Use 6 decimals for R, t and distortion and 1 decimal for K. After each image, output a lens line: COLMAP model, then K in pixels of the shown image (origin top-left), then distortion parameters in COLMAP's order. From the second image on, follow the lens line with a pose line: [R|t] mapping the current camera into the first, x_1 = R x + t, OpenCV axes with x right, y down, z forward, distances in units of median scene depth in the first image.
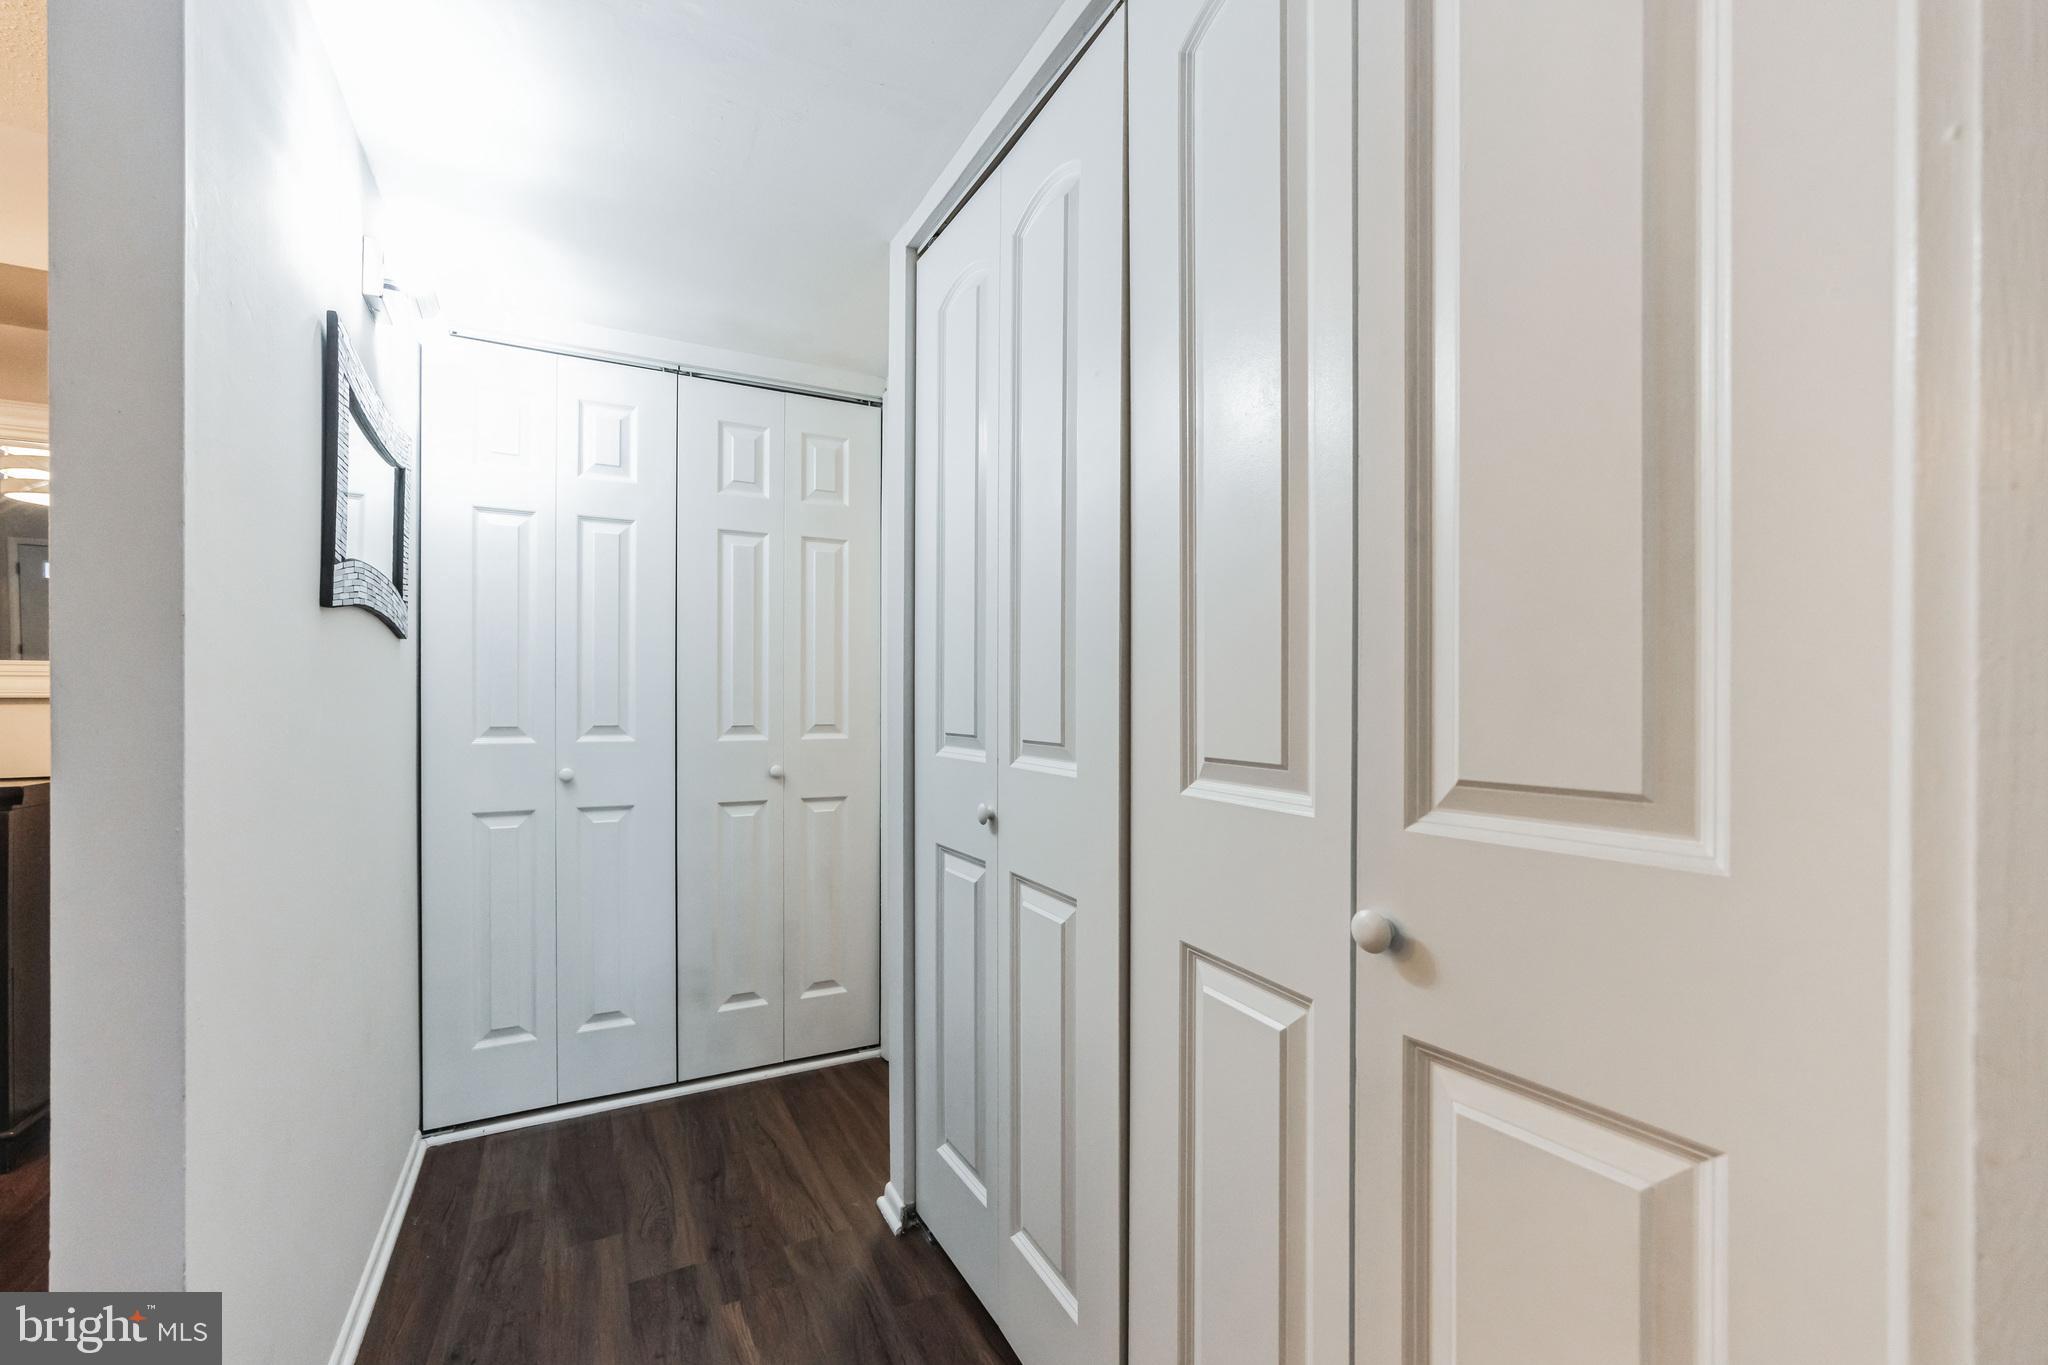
lens RADIAL K [[812.9, 0, 1010.1], [0, 812.9, 689.2], [0, 0, 1]] dist [-0.000863, -0.000067]
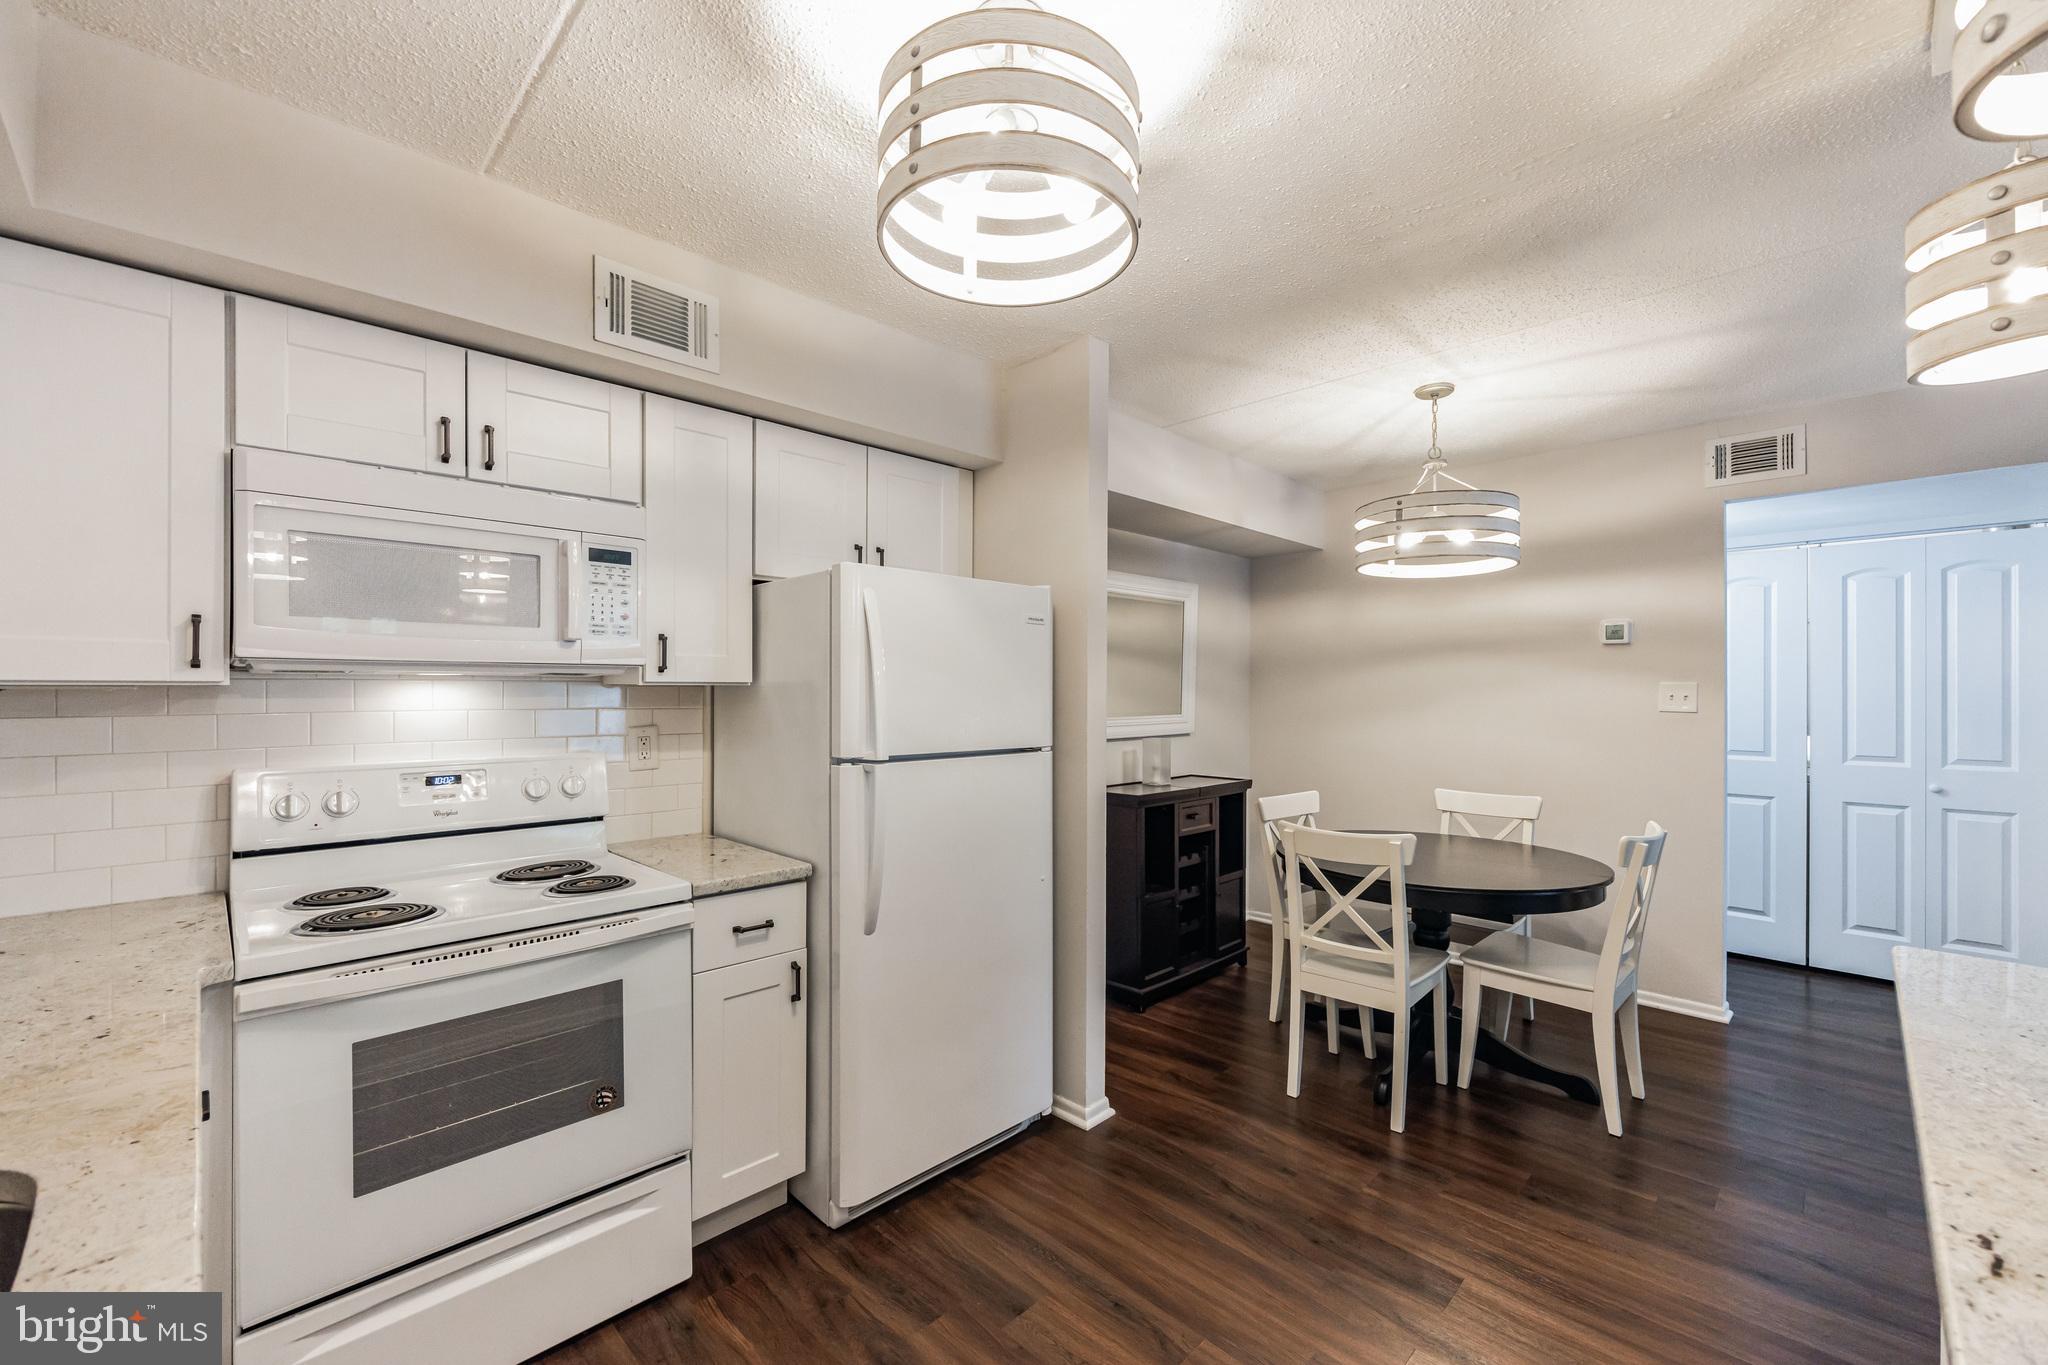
lens RADIAL K [[818.0, 0, 1008.1], [0, 818.0, 693.1], [0, 0, 1]] dist [0.000764, -0.000438]
pose [[0.961959, -0.000959, 0.273193, -0.677058], [-0.002544, 0.999919, 0.012466, -0.036703], [-0.273183, -0.012687, 0.961878, -0.242962]]
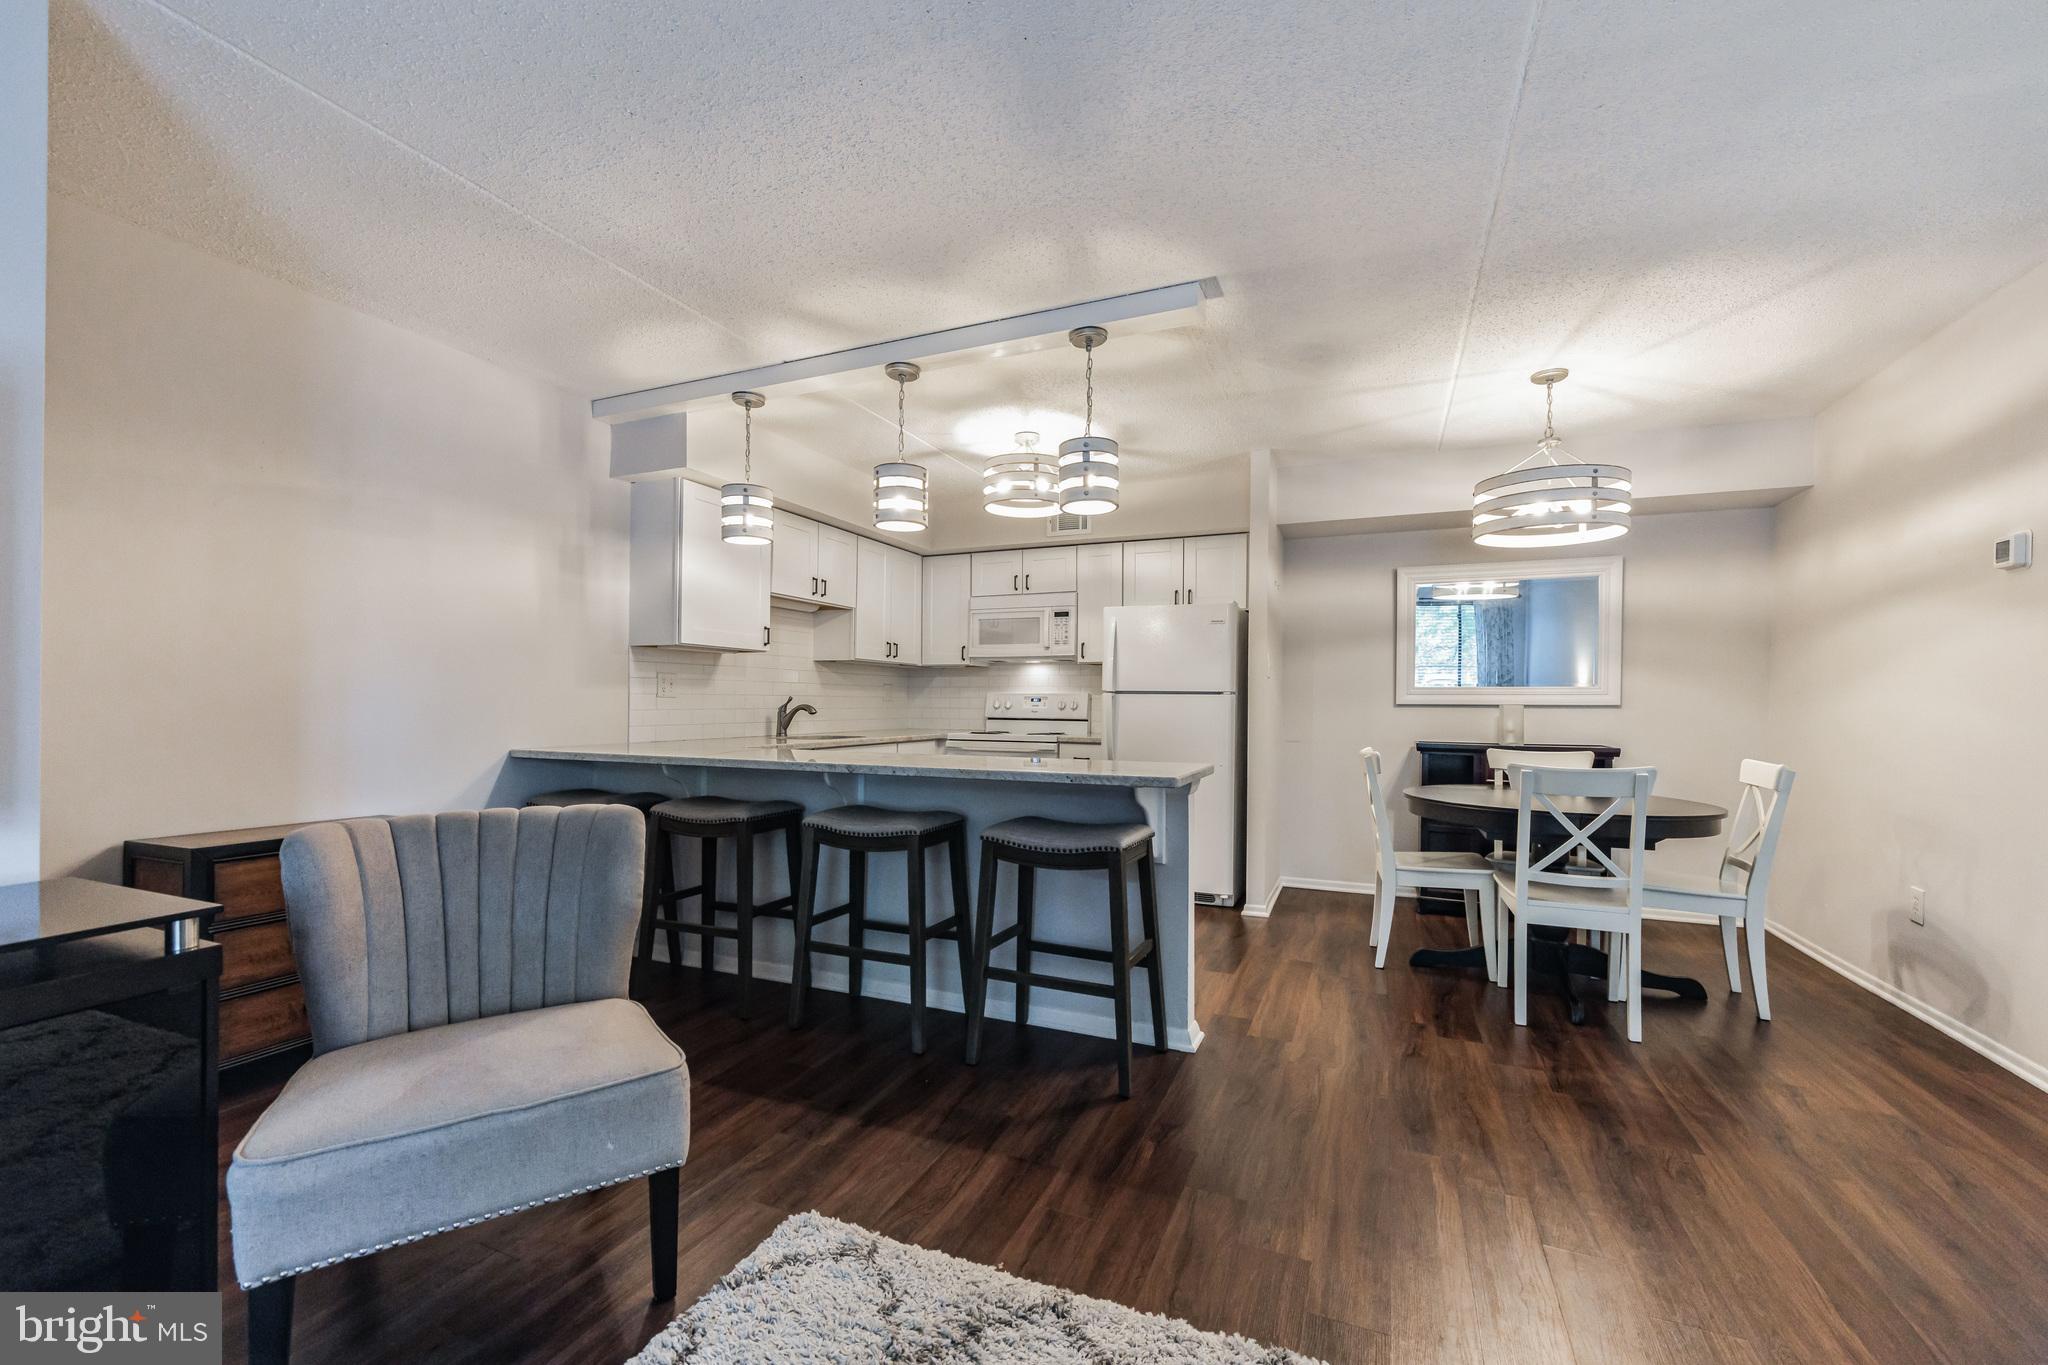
lens RADIAL K [[830.6, 0, 1028.8], [0, 830.6, 701.6], [0, 0, 1]] dist [-0.001683, -0.000125]
pose [[0.619822, 0.004021, -0.784732, -0.143694], [0.000573, 0.999984, 0.005577, -0.004351], [0.784743, -0.003906, 0.619810, -0.427181]]
